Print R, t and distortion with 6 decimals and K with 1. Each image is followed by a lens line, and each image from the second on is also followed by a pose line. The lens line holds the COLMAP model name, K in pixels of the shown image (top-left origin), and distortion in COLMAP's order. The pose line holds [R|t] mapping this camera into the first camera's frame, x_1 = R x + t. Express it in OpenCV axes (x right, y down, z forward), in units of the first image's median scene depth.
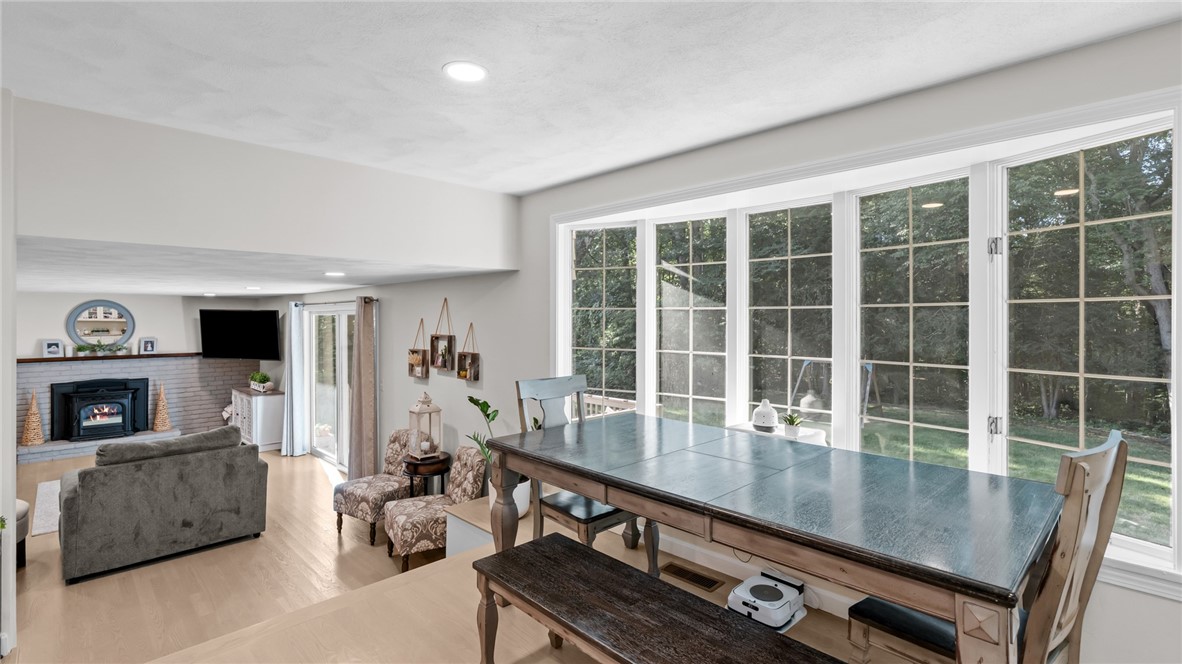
lens RADIAL K [[538.0, 0, 591.0], [0, 538.0, 332.0], [0, 0, 1]] dist [0.001438, 0.000004]
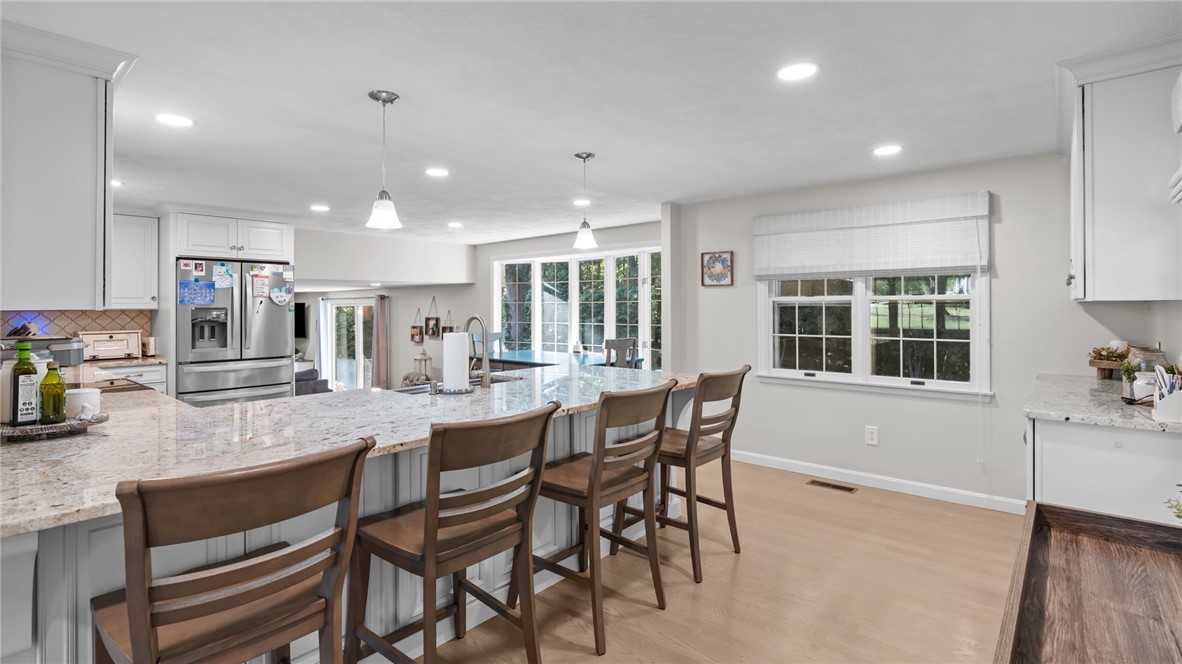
lens RADIAL K [[523.8, 0, 619.6], [0, 523.8, 299.5], [0, 0, 1]] dist [-0.000441, -0.000042]
pose [[0.992883, -0.007180, 0.118873, 0.133951], [0.011278, 0.999364, -0.033834, 0.012057], [-0.118555, 0.034934, 0.992333, -0.791903]]
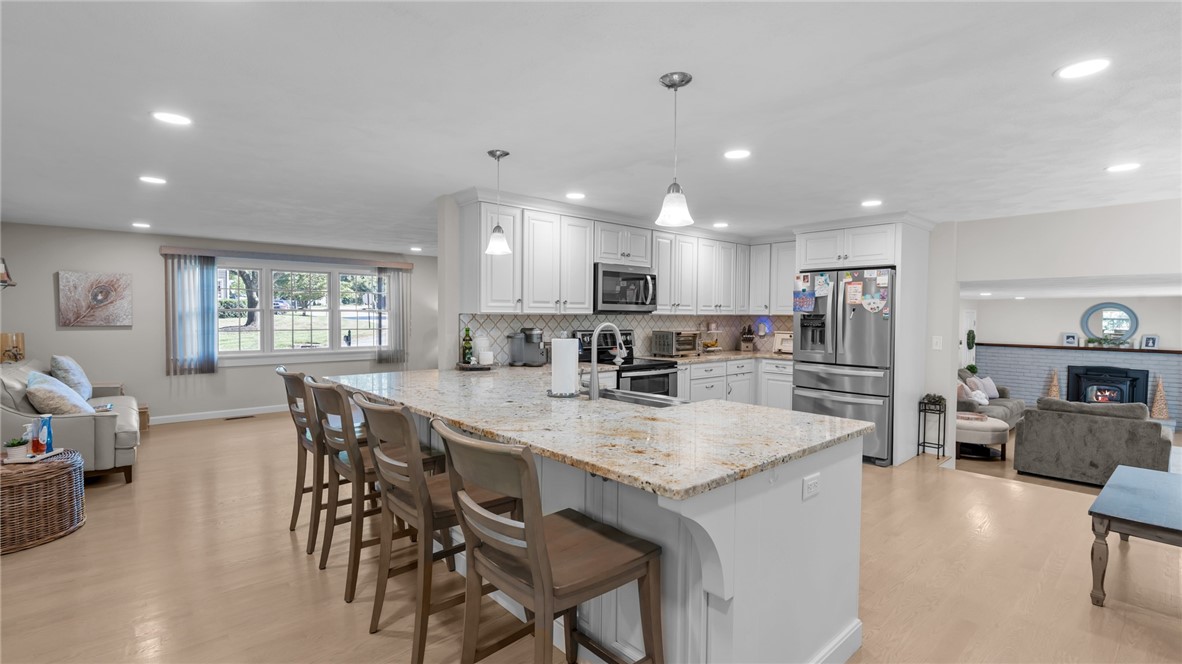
lens RADIAL K [[538.0, 0, 591.0], [0, 538.0, 332.0], [0, 0, 1]] dist [0.001438, 0.000004]
pose [[-0.037865, 0.033647, -0.998716, 0.578568], [-0.029038, 0.998974, 0.034757, -0.001256], [0.998861, 0.030316, -0.036849, -0.225247]]
